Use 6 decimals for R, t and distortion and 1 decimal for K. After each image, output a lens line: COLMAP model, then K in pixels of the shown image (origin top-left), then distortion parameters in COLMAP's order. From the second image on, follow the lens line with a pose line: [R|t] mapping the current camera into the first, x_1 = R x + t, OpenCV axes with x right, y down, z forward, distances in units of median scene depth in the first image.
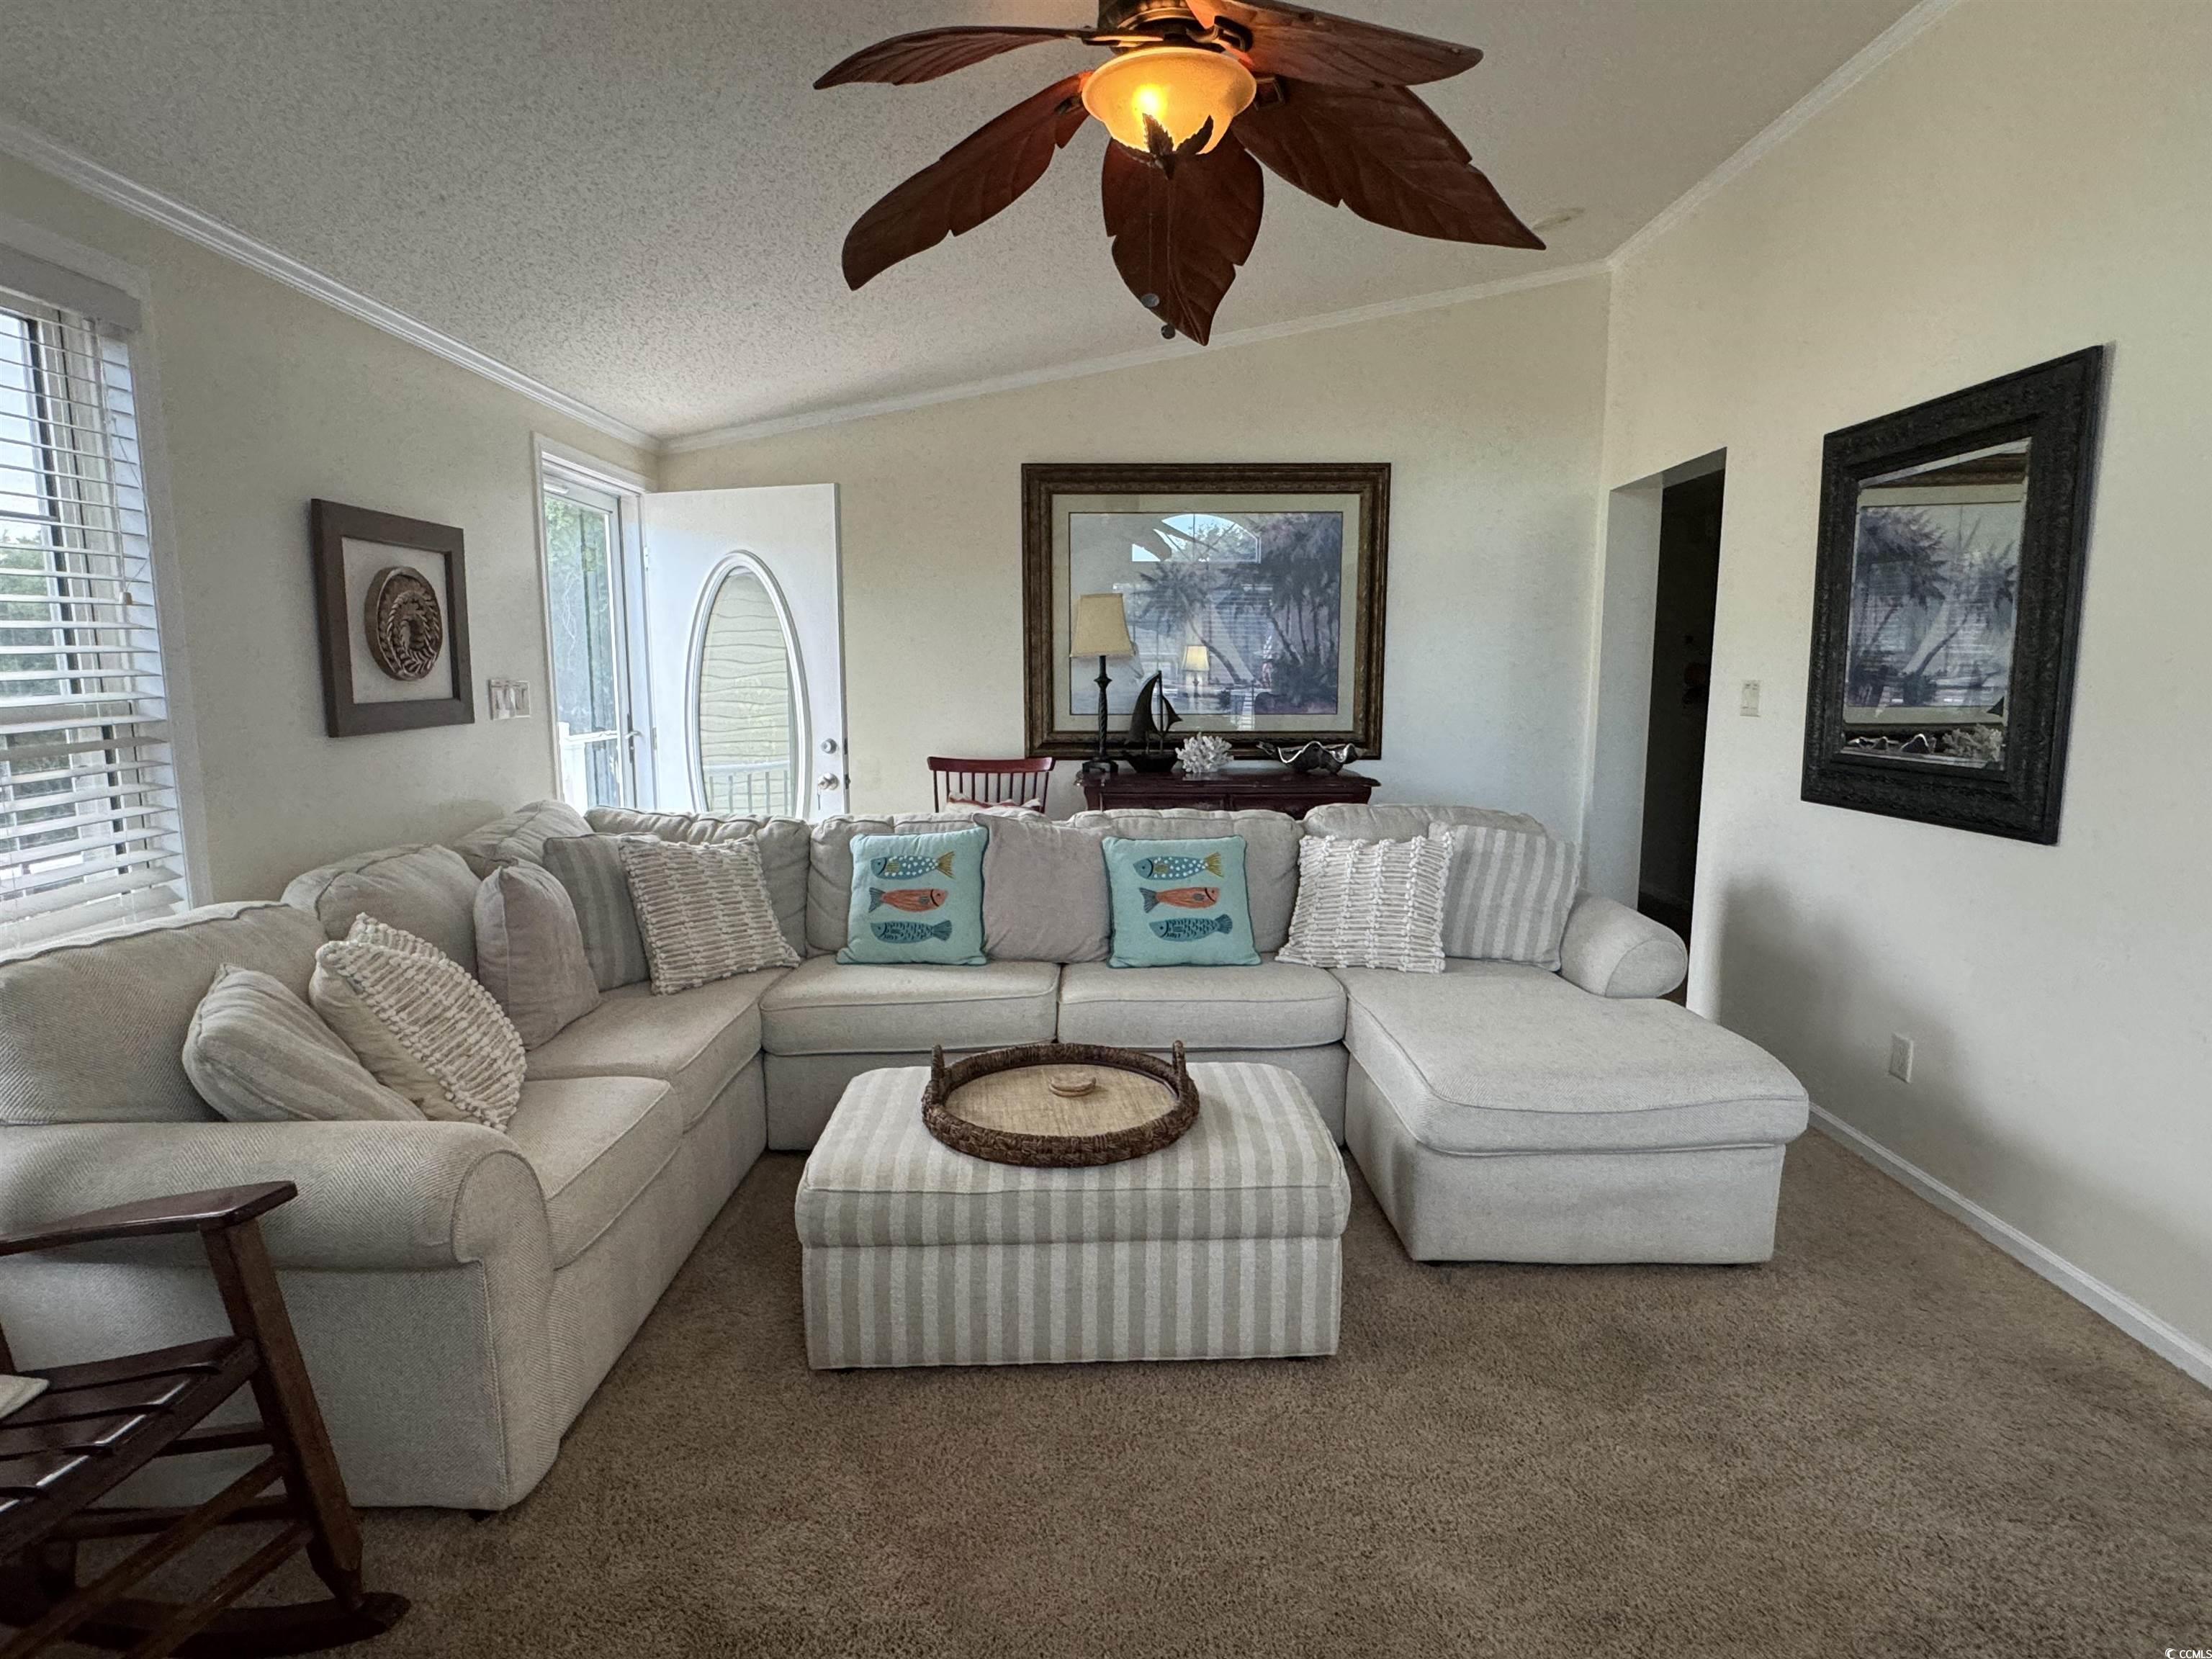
lens RADIAL K [[1145.9, 0, 1106.1], [0, 1145.9, 817.3], [0, 0, 1]] dist [-0.000315, -0.000471]
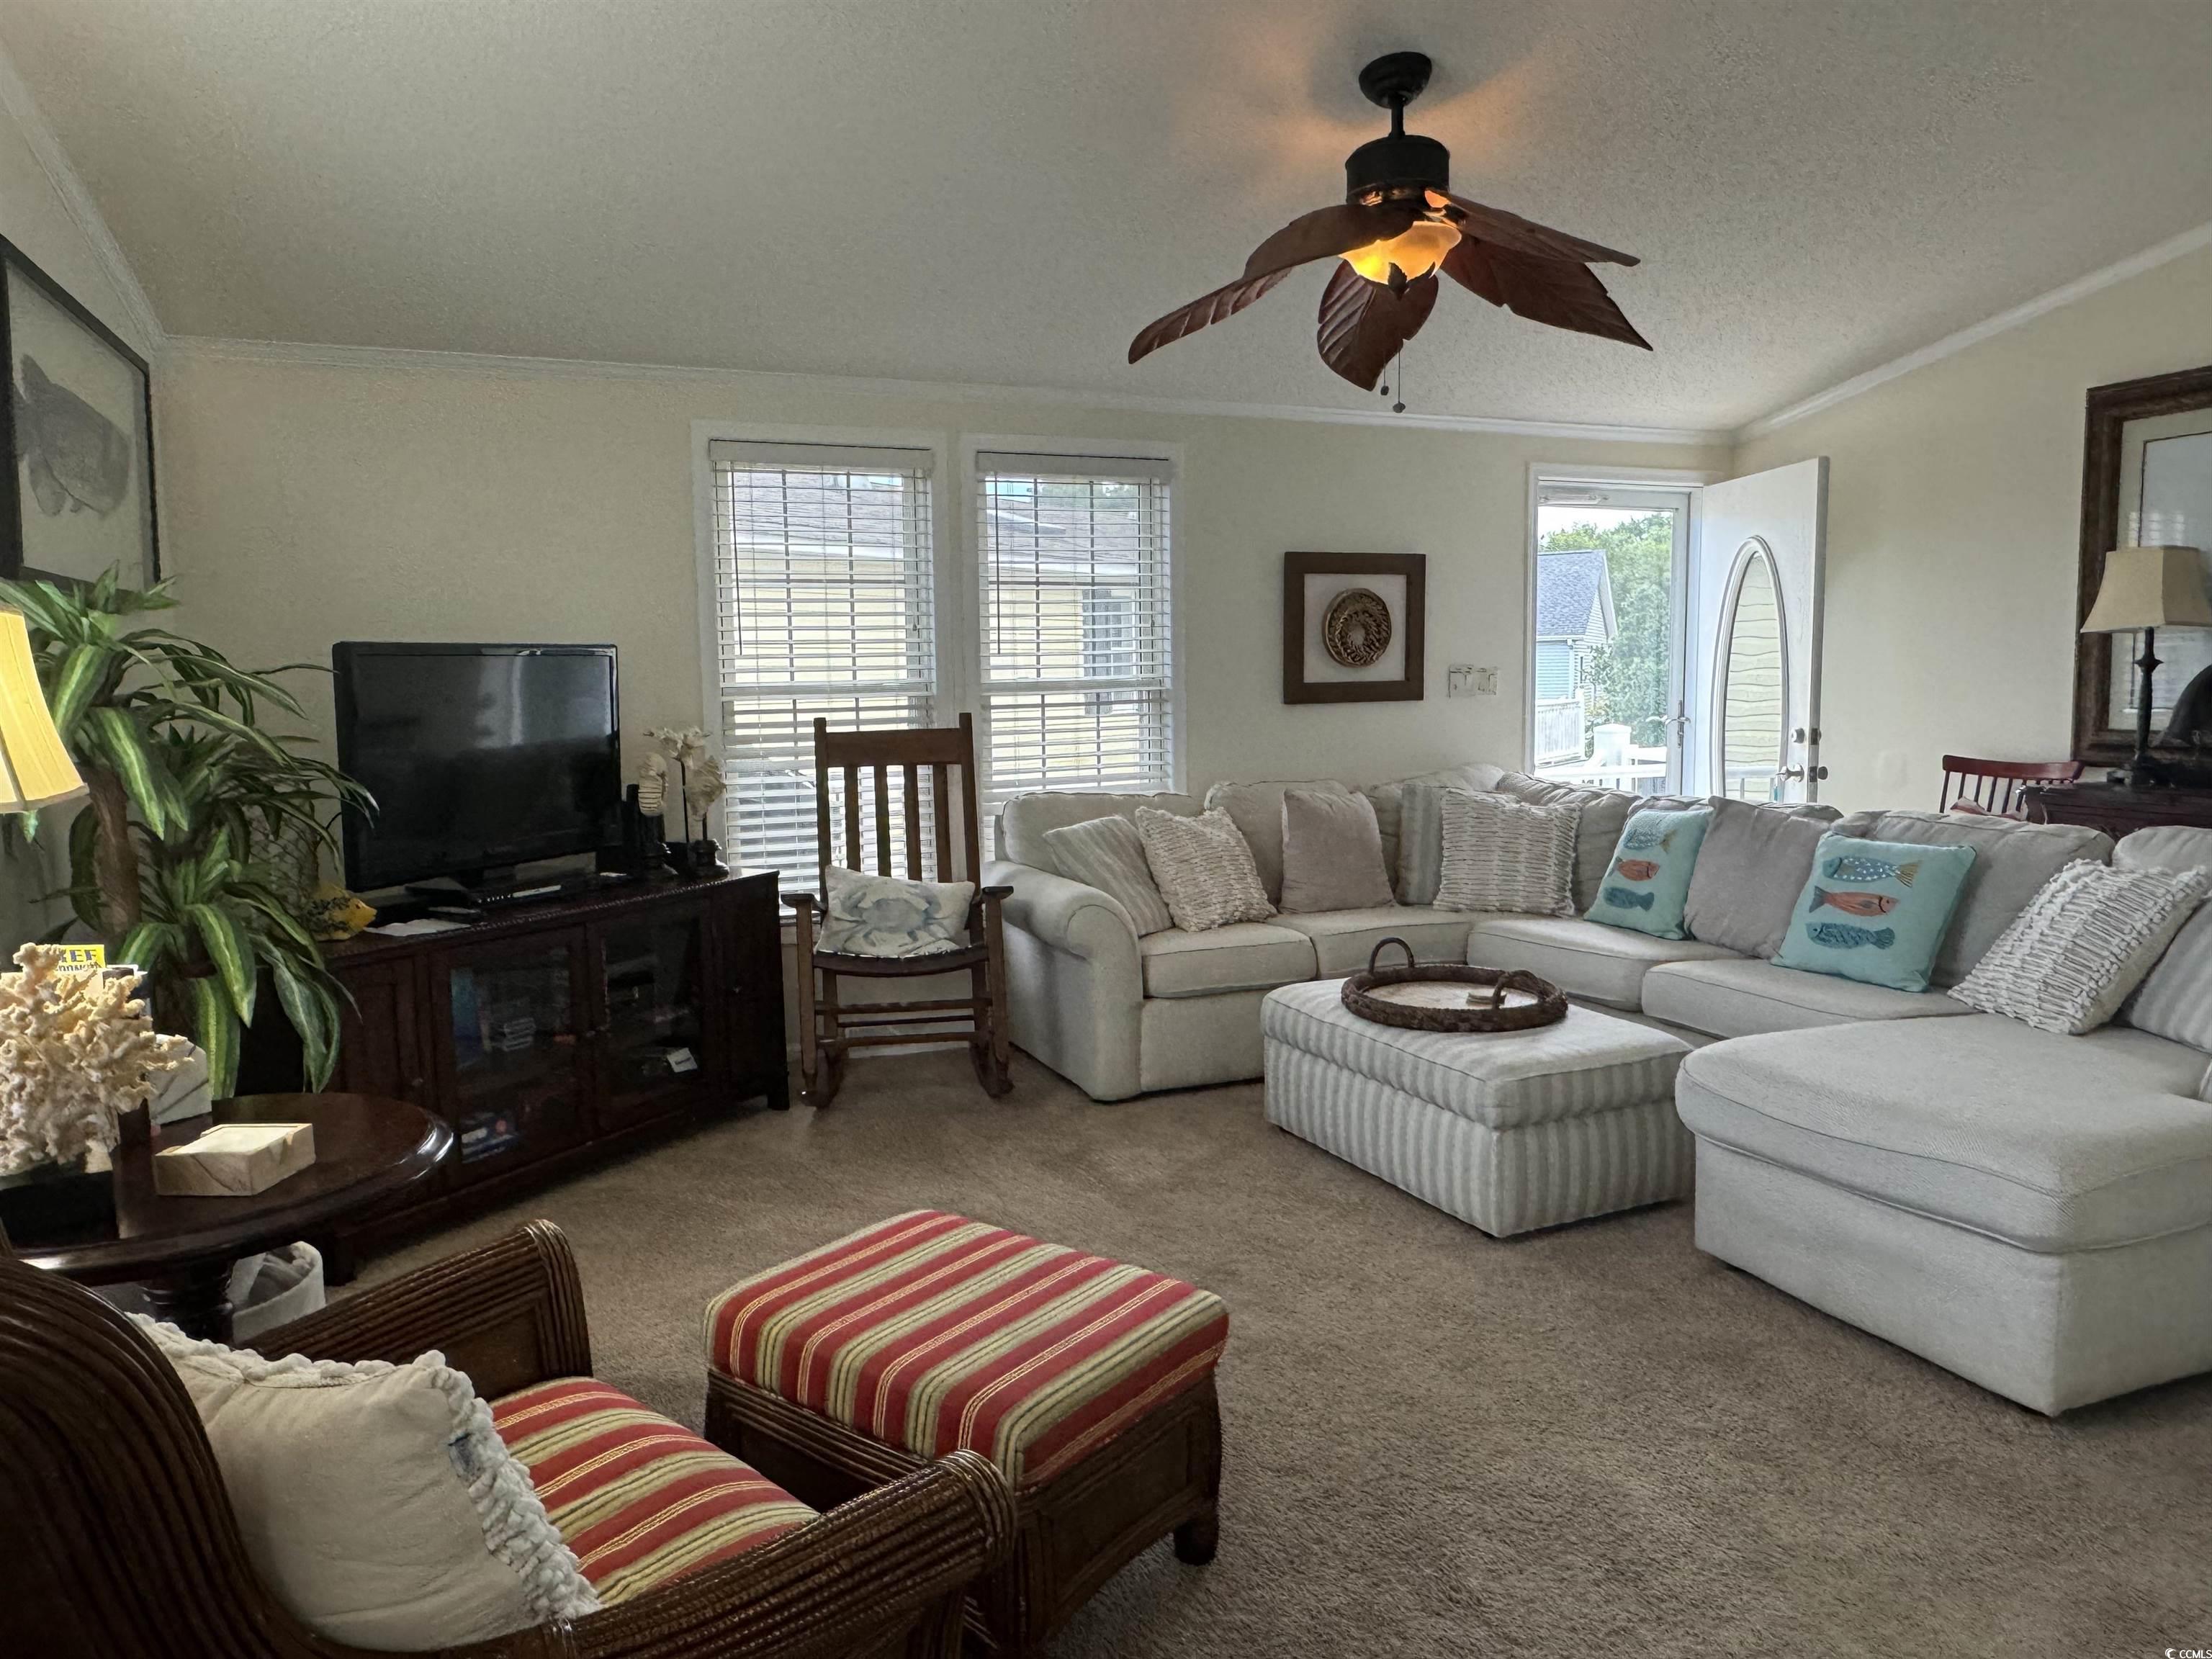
lens RADIAL K [[1465.4, 0, 1105.4], [0, 1465.4, 826.8], [0, 0, 1]] dist [-0.002990, 0.001654]
pose [[0.379922, 0.091254, -0.920506, 0.895714], [-0.107363, 0.992747, 0.054103, 0.011984], [0.918767, 0.078273, 0.386964, 0.017411]]
